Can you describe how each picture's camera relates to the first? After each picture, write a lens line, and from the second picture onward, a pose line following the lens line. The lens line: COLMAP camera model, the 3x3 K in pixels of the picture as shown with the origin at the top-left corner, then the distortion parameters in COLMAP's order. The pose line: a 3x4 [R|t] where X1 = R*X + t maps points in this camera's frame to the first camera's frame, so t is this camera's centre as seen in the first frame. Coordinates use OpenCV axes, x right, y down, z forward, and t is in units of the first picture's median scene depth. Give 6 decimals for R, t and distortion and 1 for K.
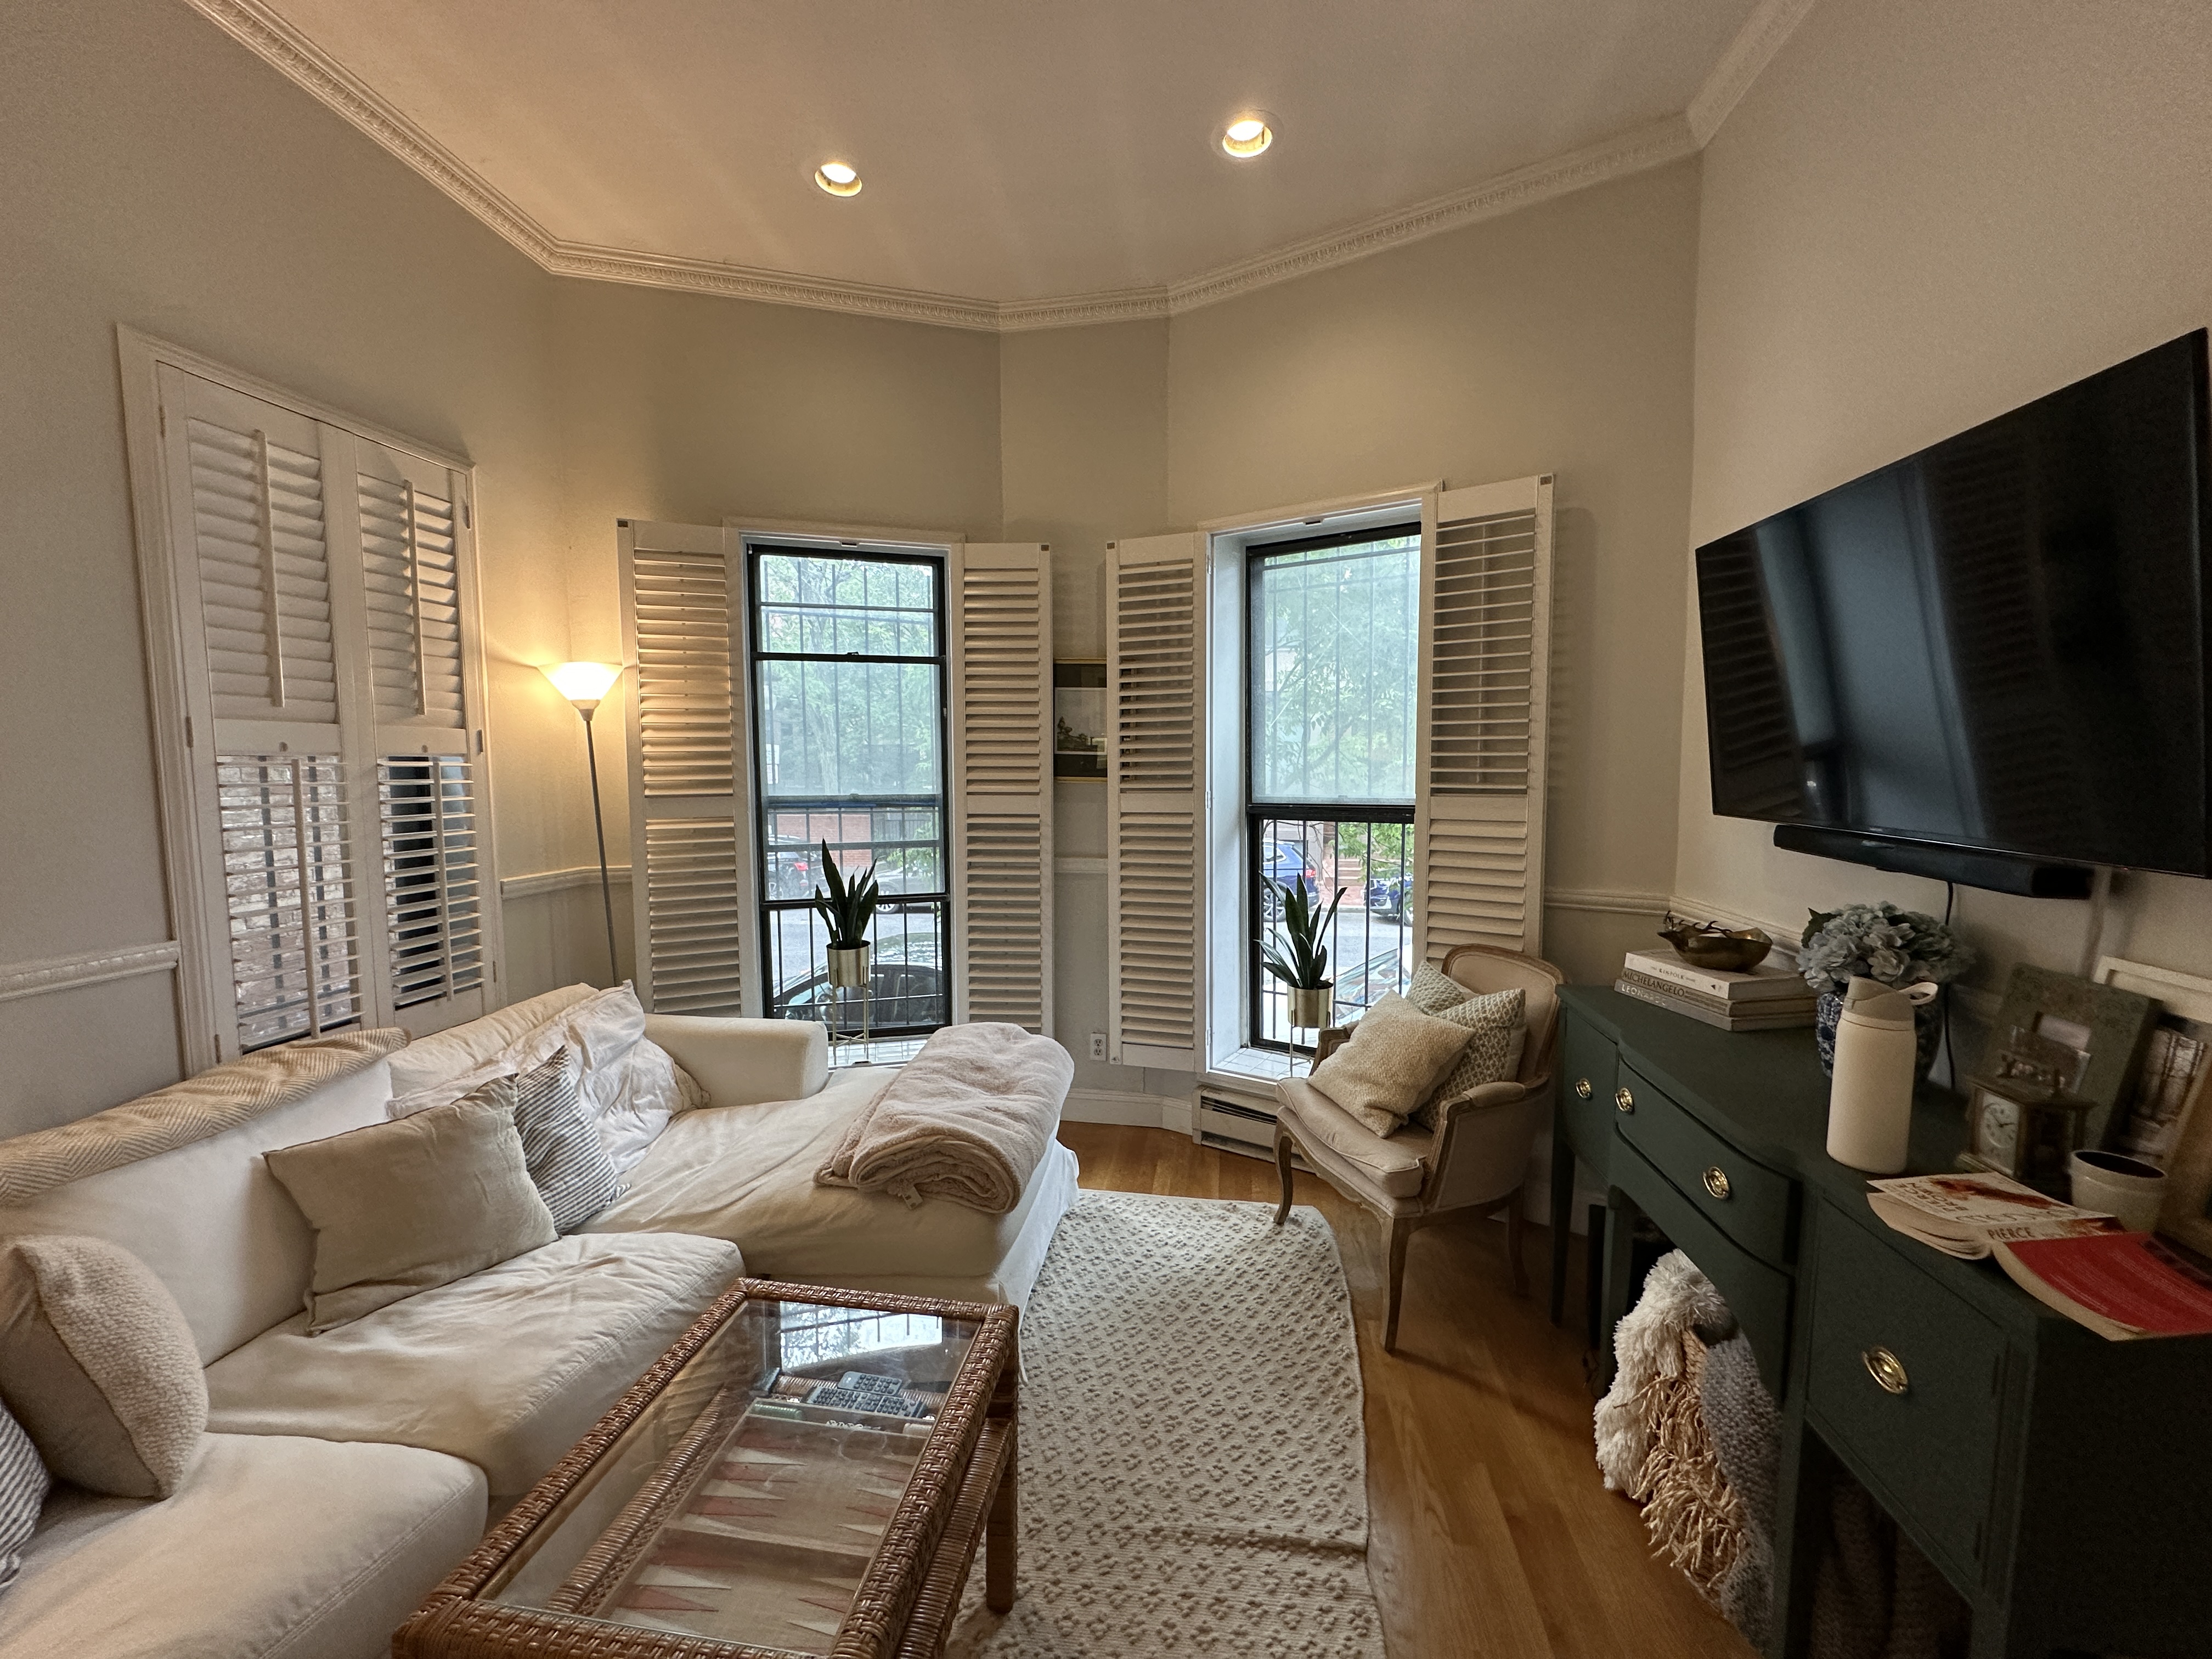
lens RADIAL K [[882.7, 0, 1108.4], [0, 882.7, 831.5], [0, 0, 1]] dist [-0.007719, 0.002556]
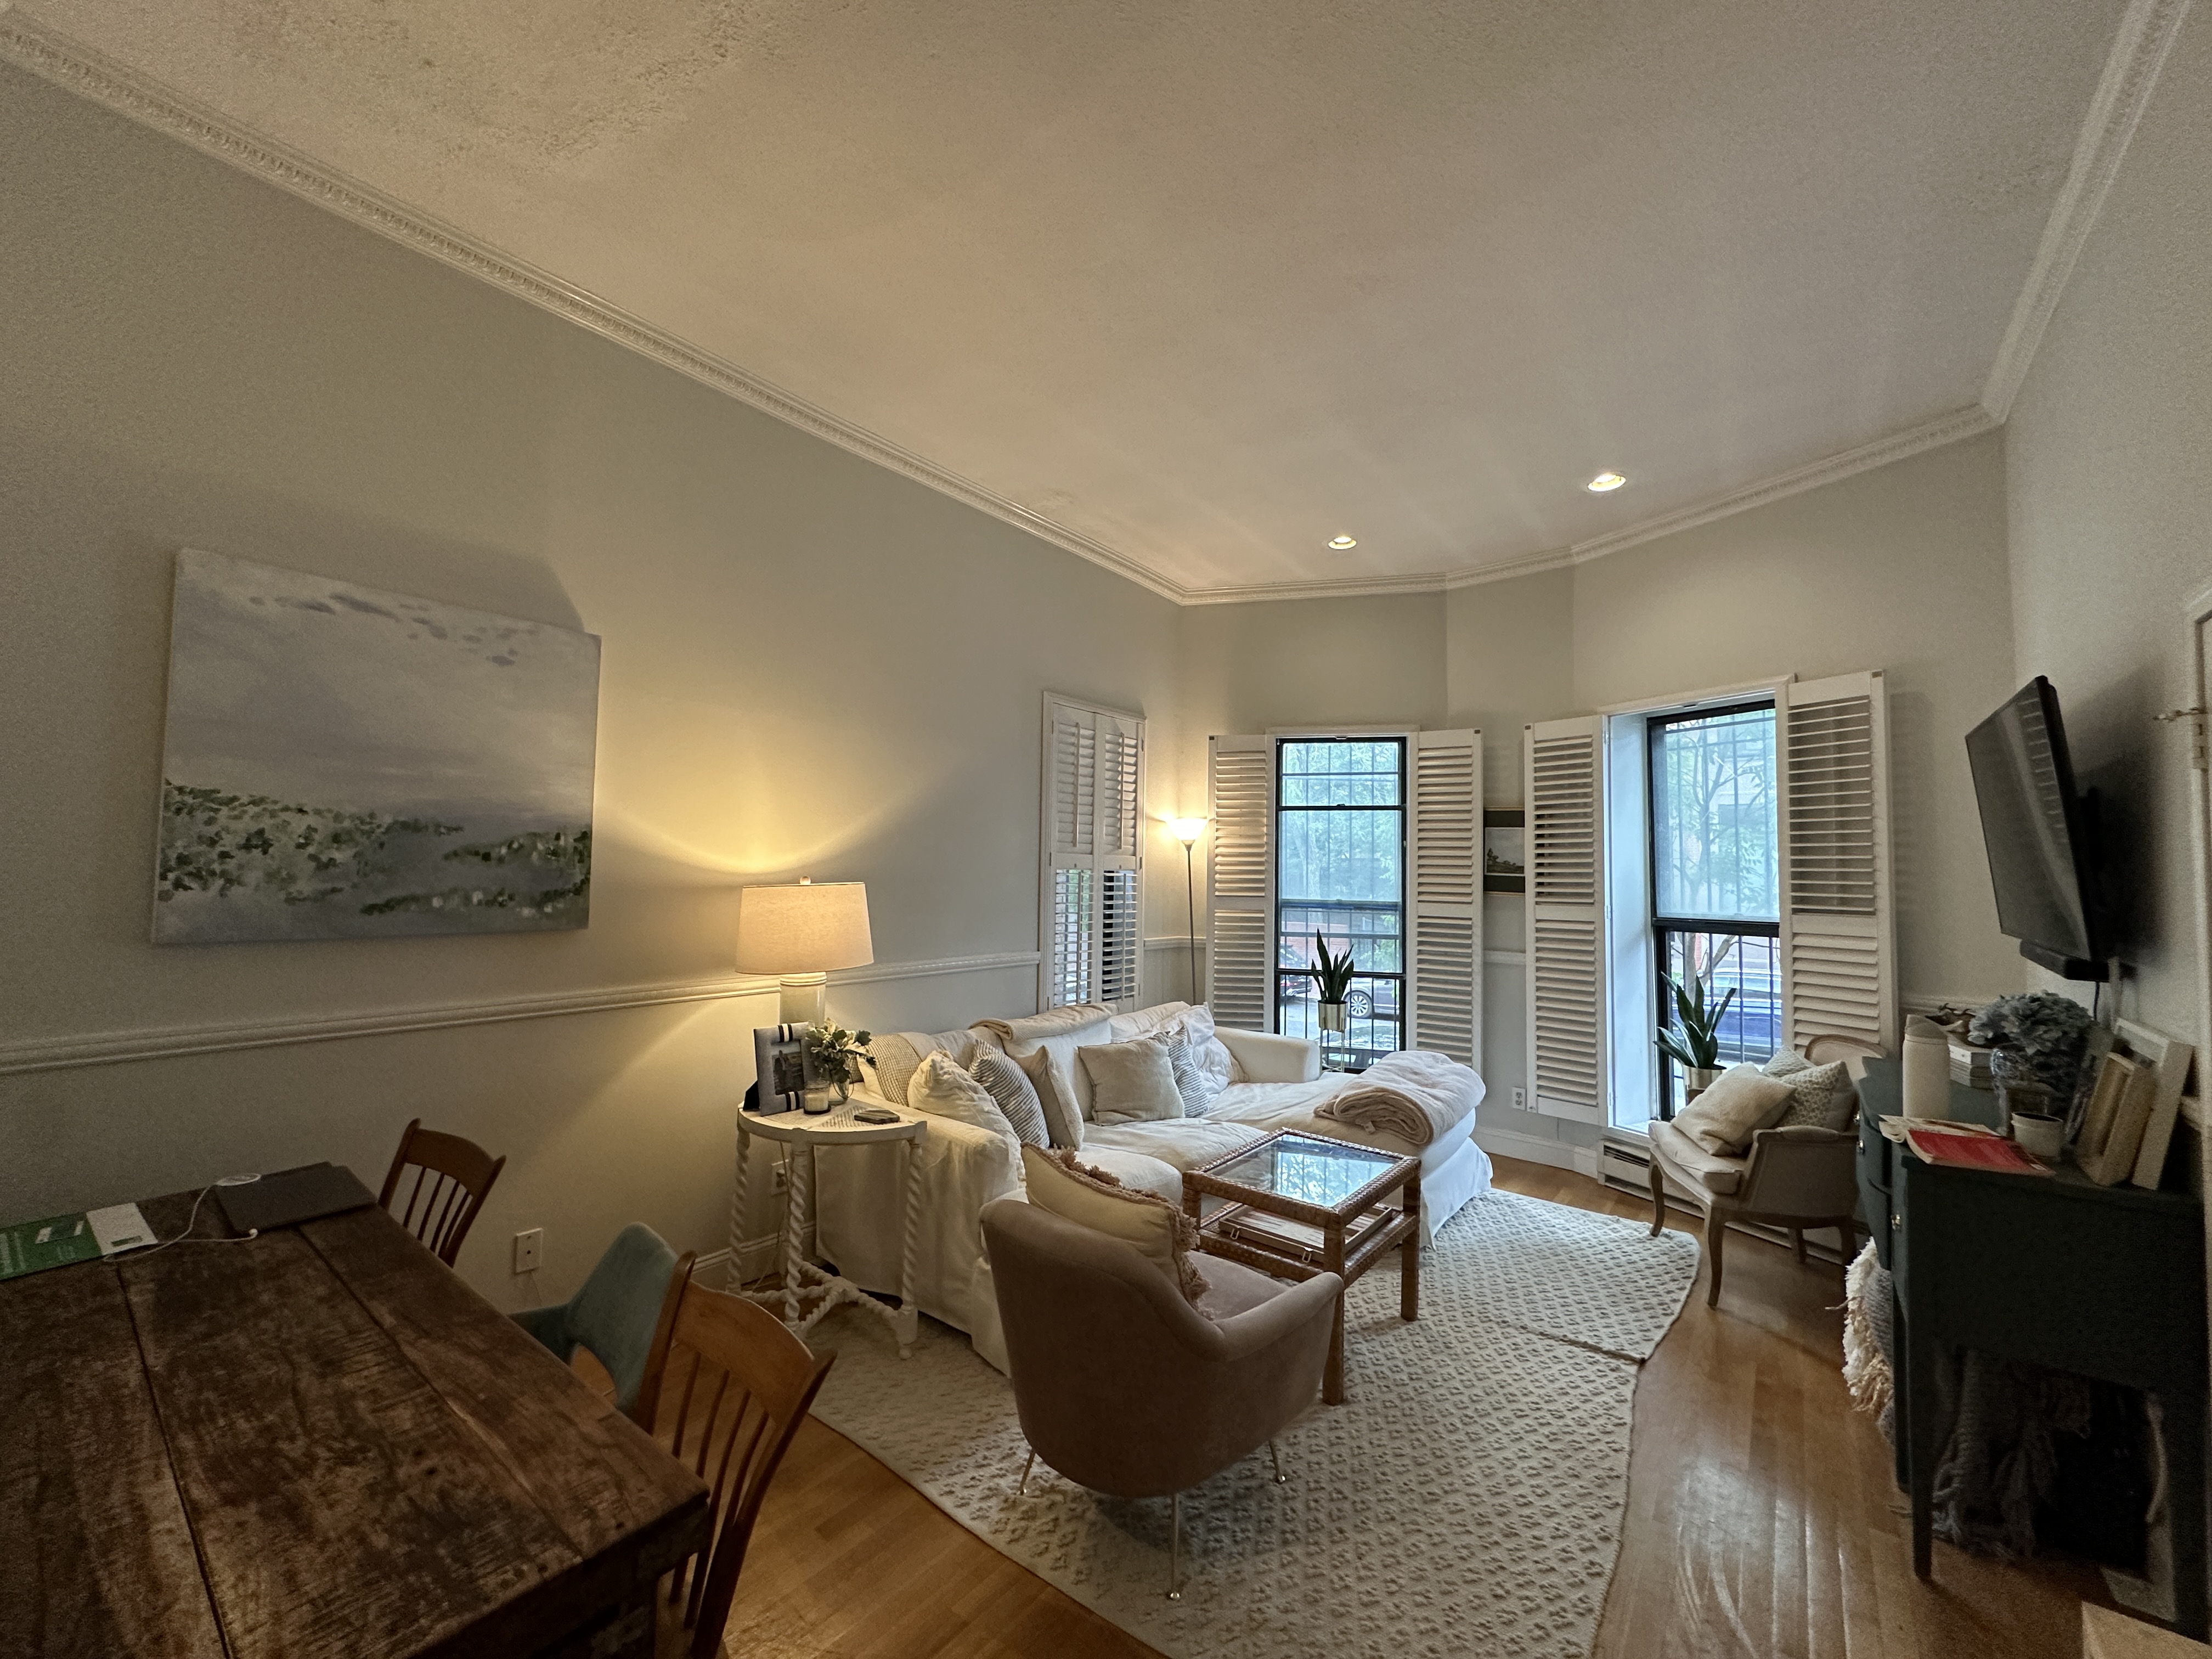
lens RADIAL K [[882.7, 0, 1103.5], [0, 882.7, 830.7], [0, 0, 1]] dist [-0.007719, 0.002556]
pose [[0.861227, -0.005831, -0.508187, 0.165846], [-0.059173, 0.991983, -0.111662, 0.043147], [0.504764, 0.126238, 0.853978, -0.643654]]
